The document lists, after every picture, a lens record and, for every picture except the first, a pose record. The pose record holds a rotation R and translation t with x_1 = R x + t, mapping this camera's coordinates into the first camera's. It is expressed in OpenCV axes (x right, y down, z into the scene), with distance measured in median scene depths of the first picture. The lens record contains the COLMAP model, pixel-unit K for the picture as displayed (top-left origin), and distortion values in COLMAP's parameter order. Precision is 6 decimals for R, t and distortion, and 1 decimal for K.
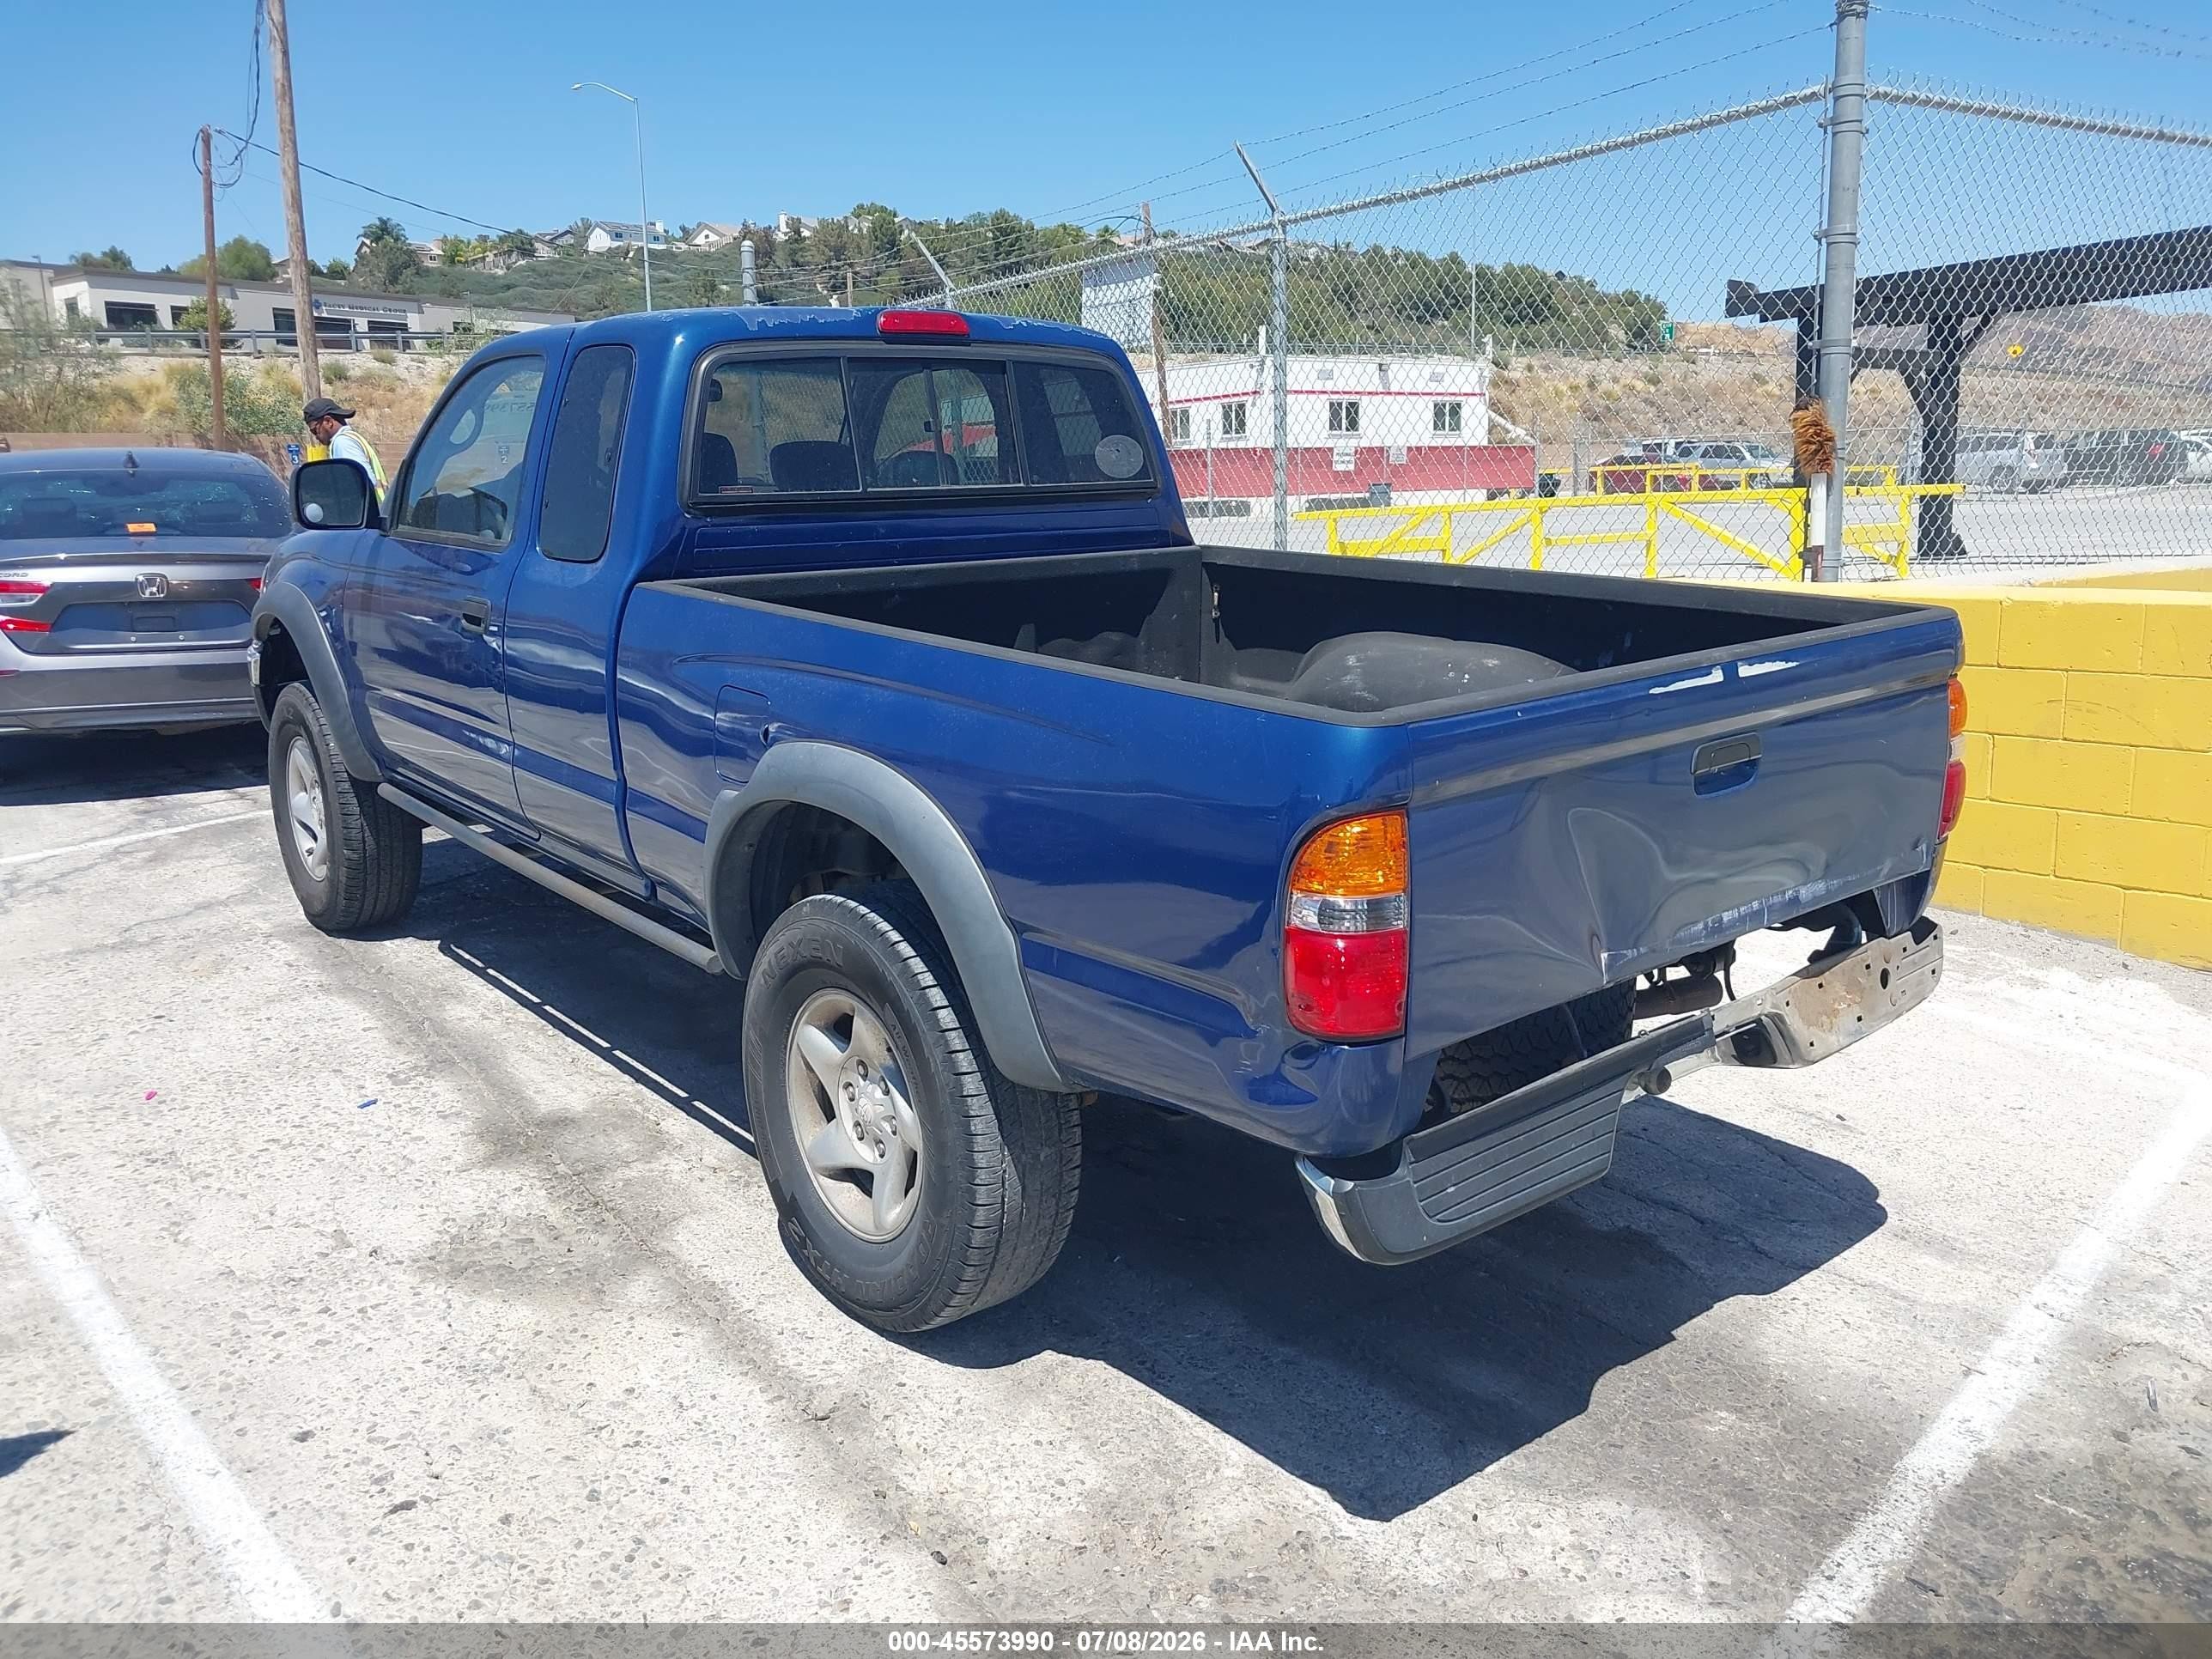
lens RADIAL K [[1738.6, 0, 1118.2], [0, 1738.6, 847.3], [0, 0, 1]] dist [-0.014083, -0.001974]
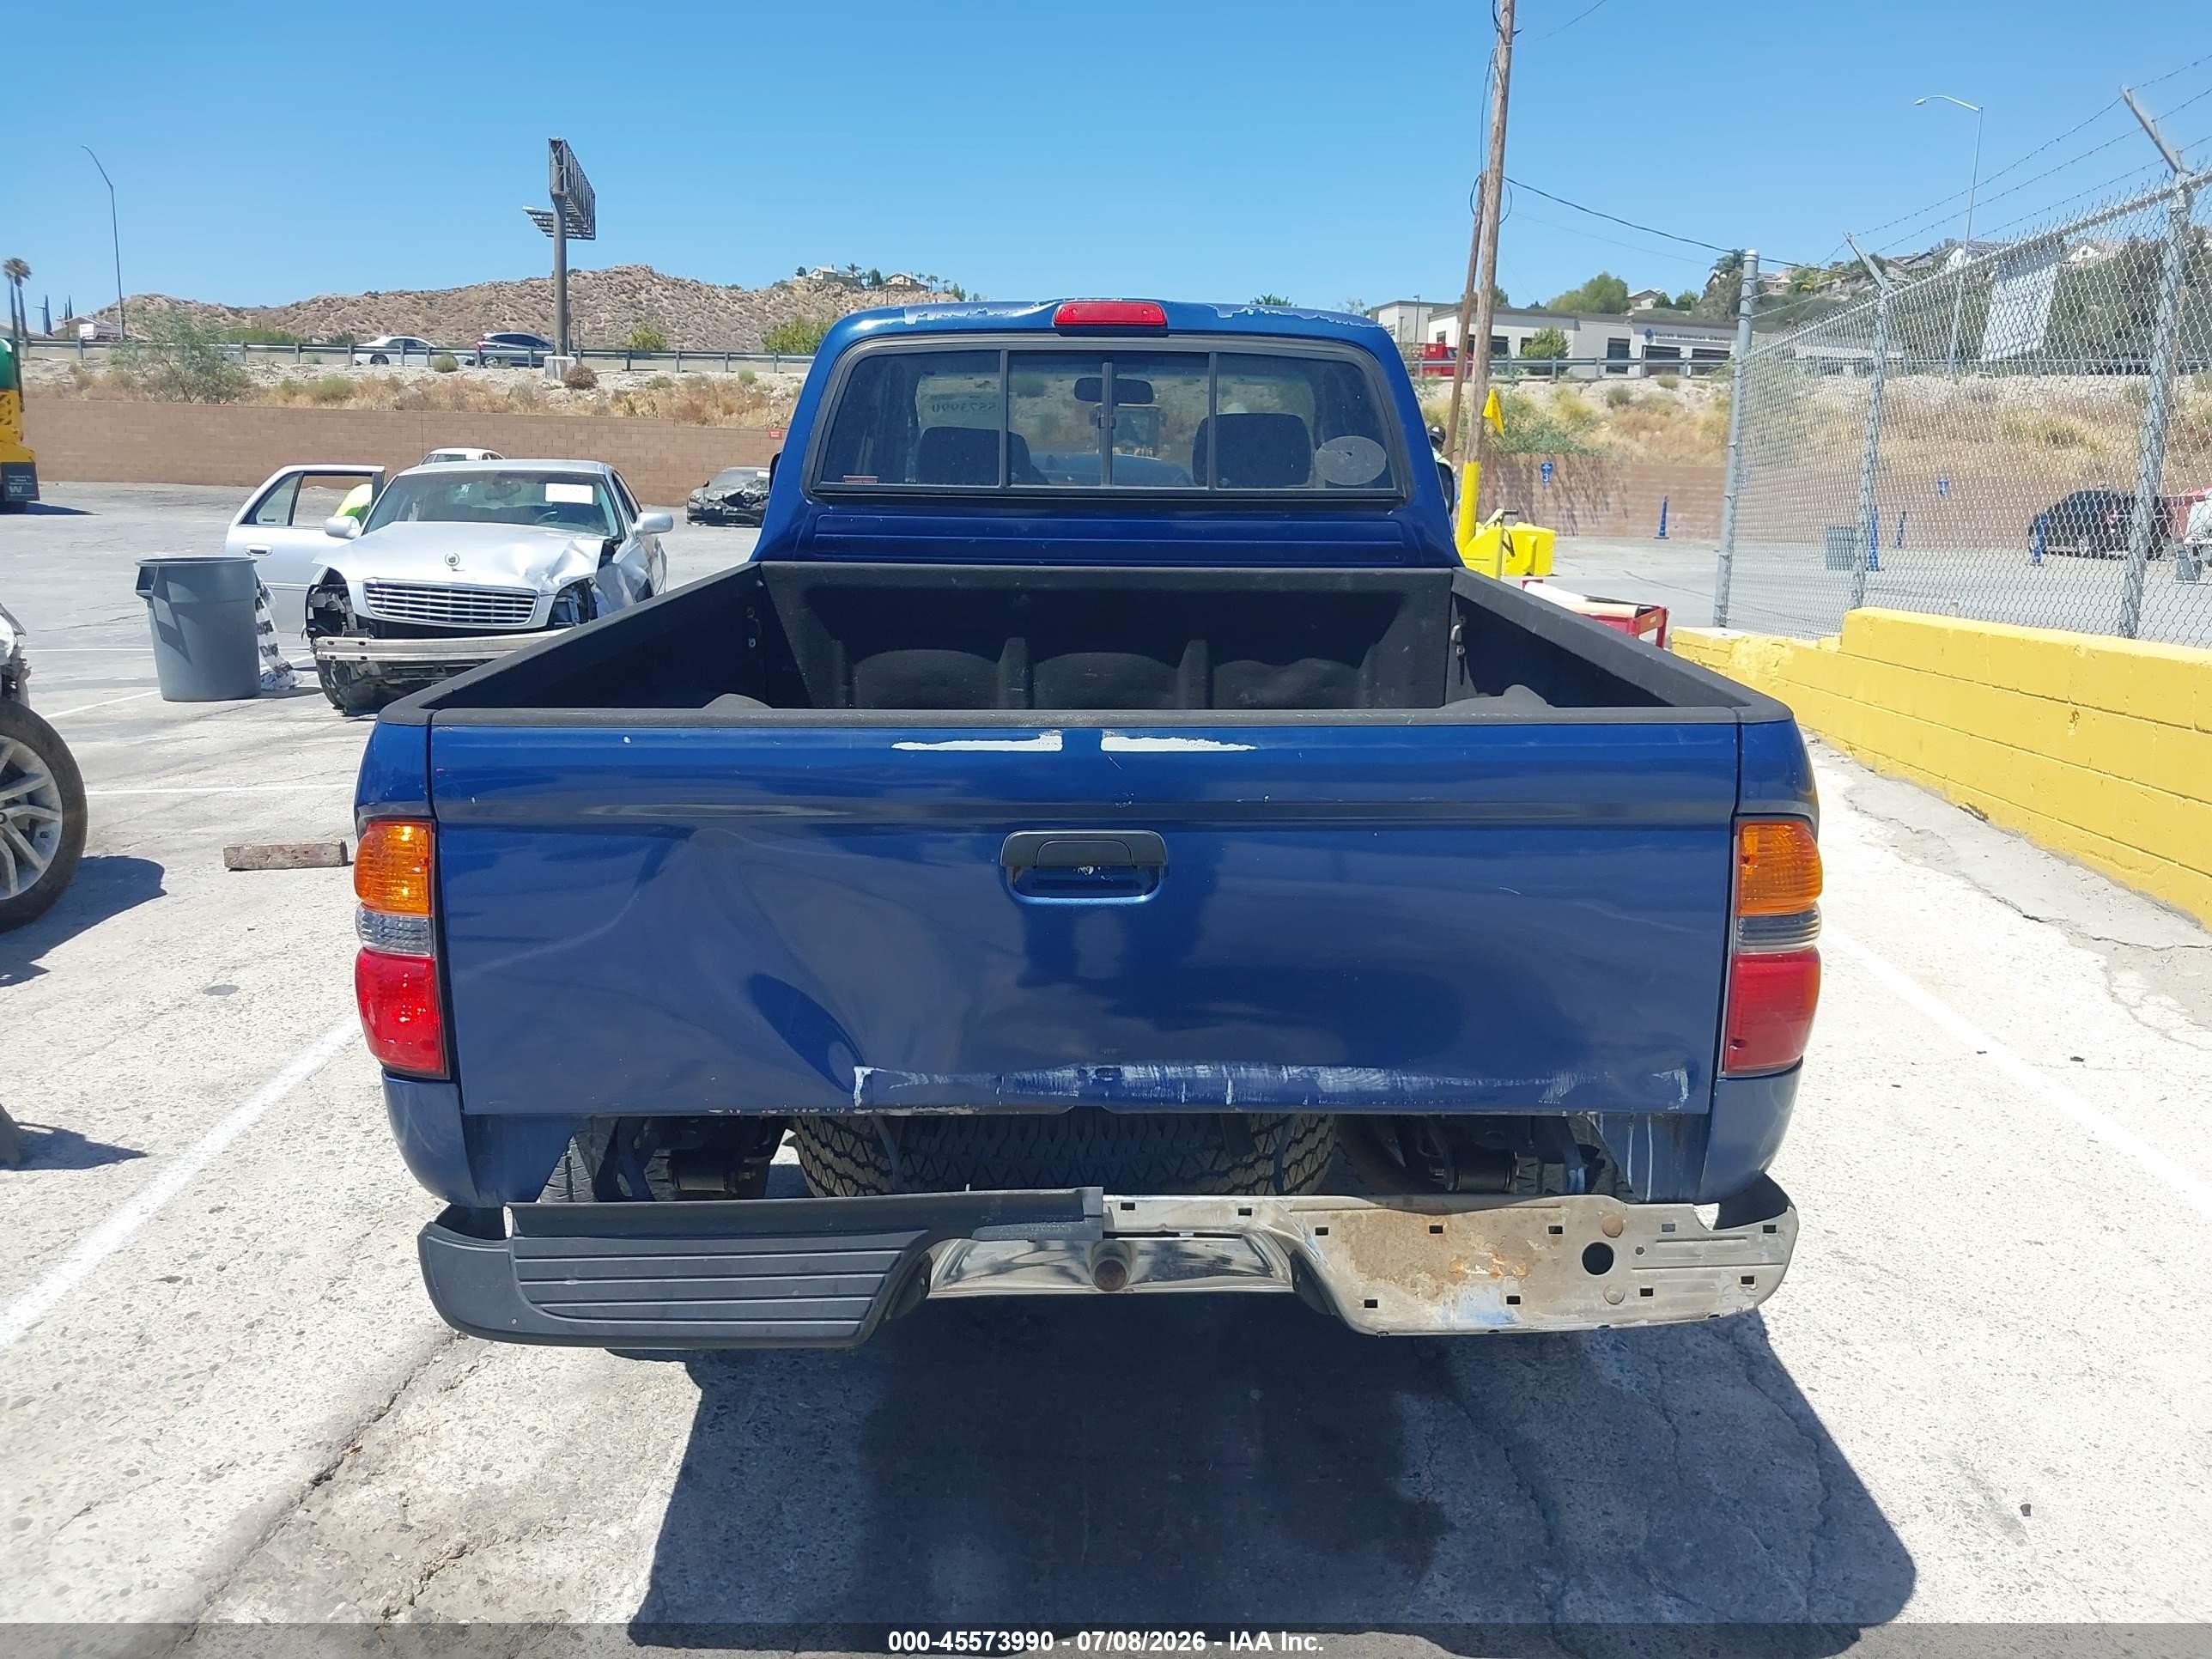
lens RADIAL K [[1738.6, 0, 1110.2], [0, 1738.6, 834.1], [0, 0, 1]] dist [-0.014083, -0.001974]
pose [[0.767003, 0.156378, -0.622296, 0.672902], [-0.169444, 0.984783, 0.038621, -0.075036], [0.618866, 0.075822, 0.781829, 0.353825]]
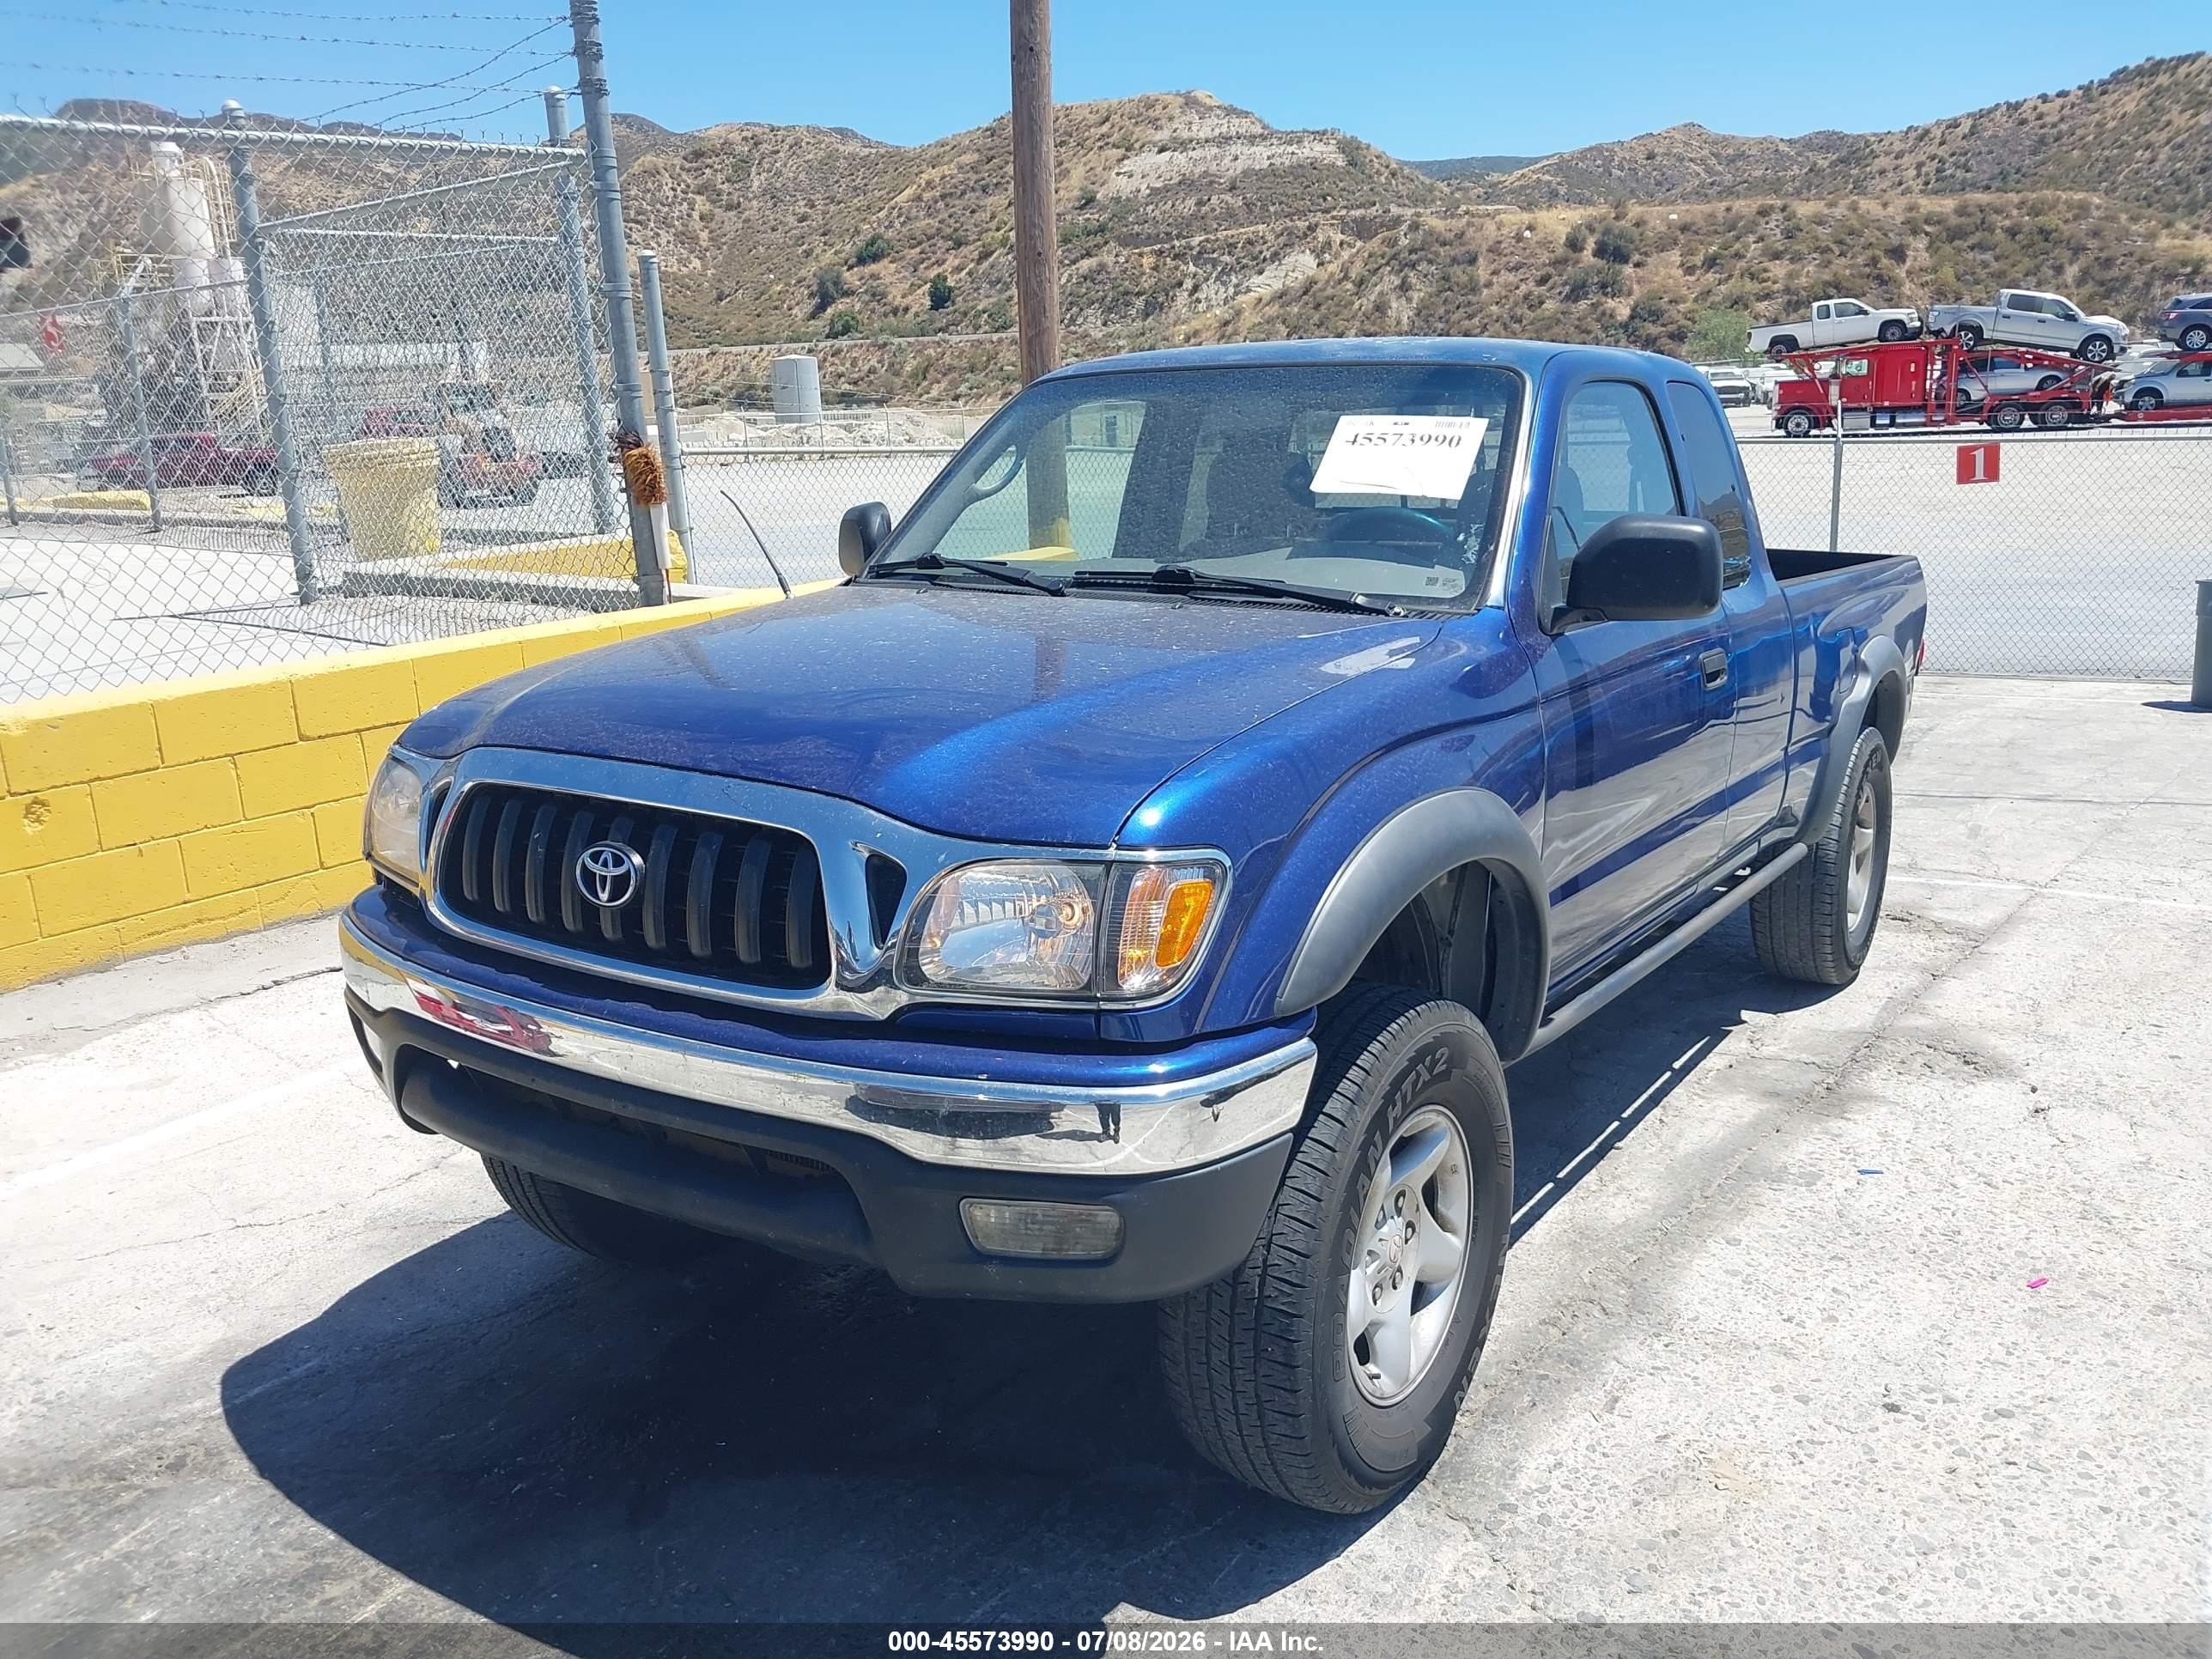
lens RADIAL K [[1738.6, 0, 1112.6], [0, 1738.6, 870.1], [0, 0, 1]] dist [-0.014083, -0.001974]
pose [[-0.276147, -0.219323, 0.935757, -1.528135], [0.231936, 0.929634, 0.286333, -0.489823], [-0.932710, 0.296105, -0.205846, 2.001021]]
